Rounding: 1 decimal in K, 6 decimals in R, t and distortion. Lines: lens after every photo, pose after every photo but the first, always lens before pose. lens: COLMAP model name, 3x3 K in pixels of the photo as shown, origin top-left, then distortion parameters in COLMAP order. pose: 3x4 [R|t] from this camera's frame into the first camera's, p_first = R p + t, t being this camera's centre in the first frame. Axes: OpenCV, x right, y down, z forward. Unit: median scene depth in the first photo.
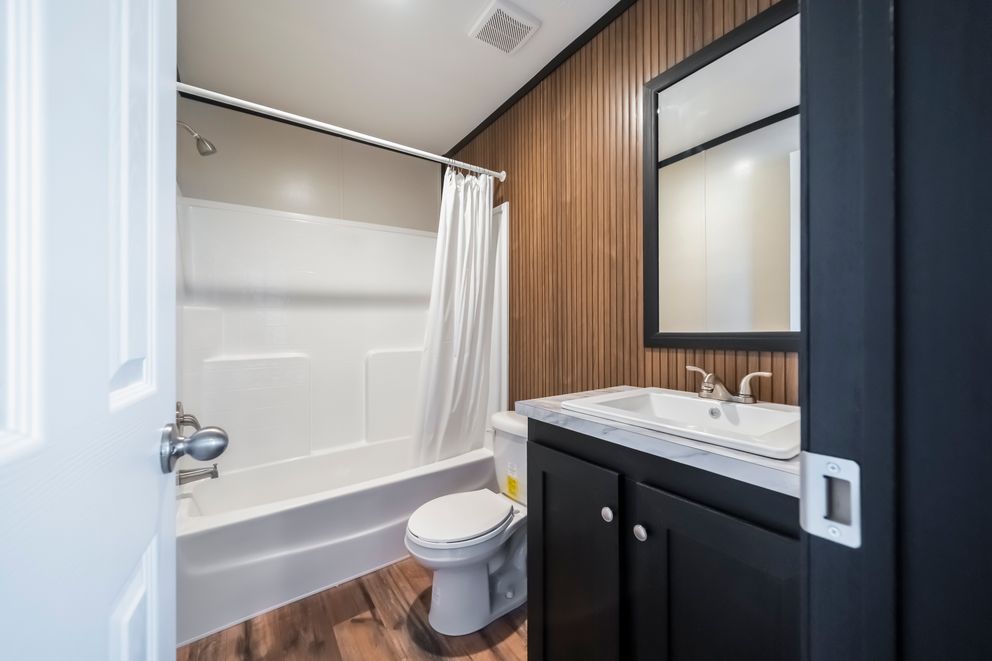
lens RADIAL K [[378.3, 0, 496.0], [0, 378.3, 330.5], [0, 0, 1]] dist [0.001886, 0.000357]
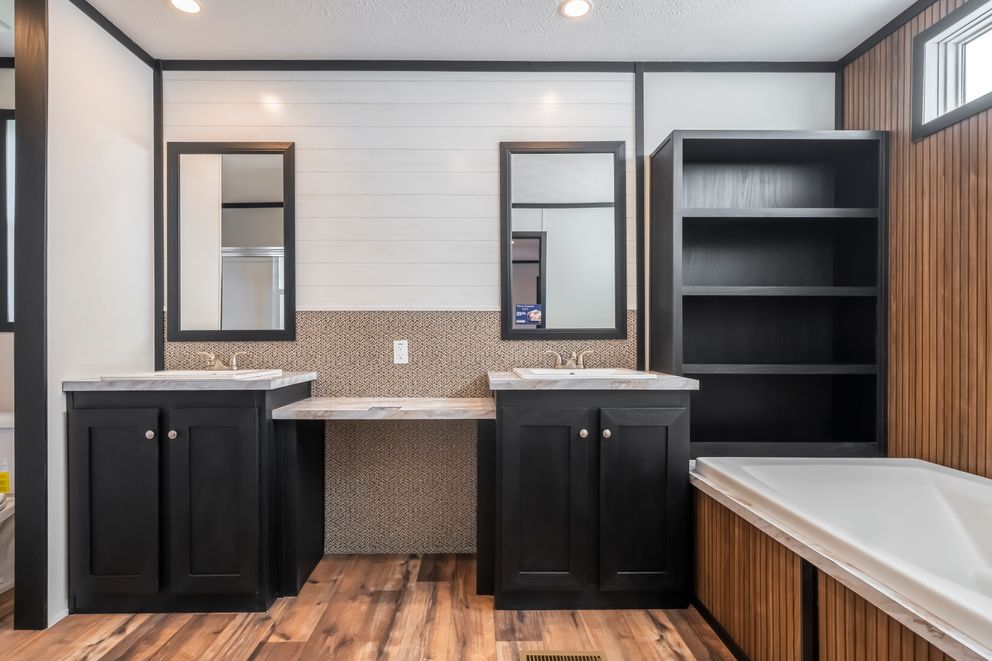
lens RADIAL K [[495.4, 0, 496.0], [0, 495.4, 330.5], [0, 0, 1]] dist [0.002348, 0.000575]
pose [[-0.846154, 0.014335, 0.532746, -1.553602], [0.012097, 0.999897, -0.007692, 0.034300], [-0.532801, -0.000065, -0.846240, 1.867512]]
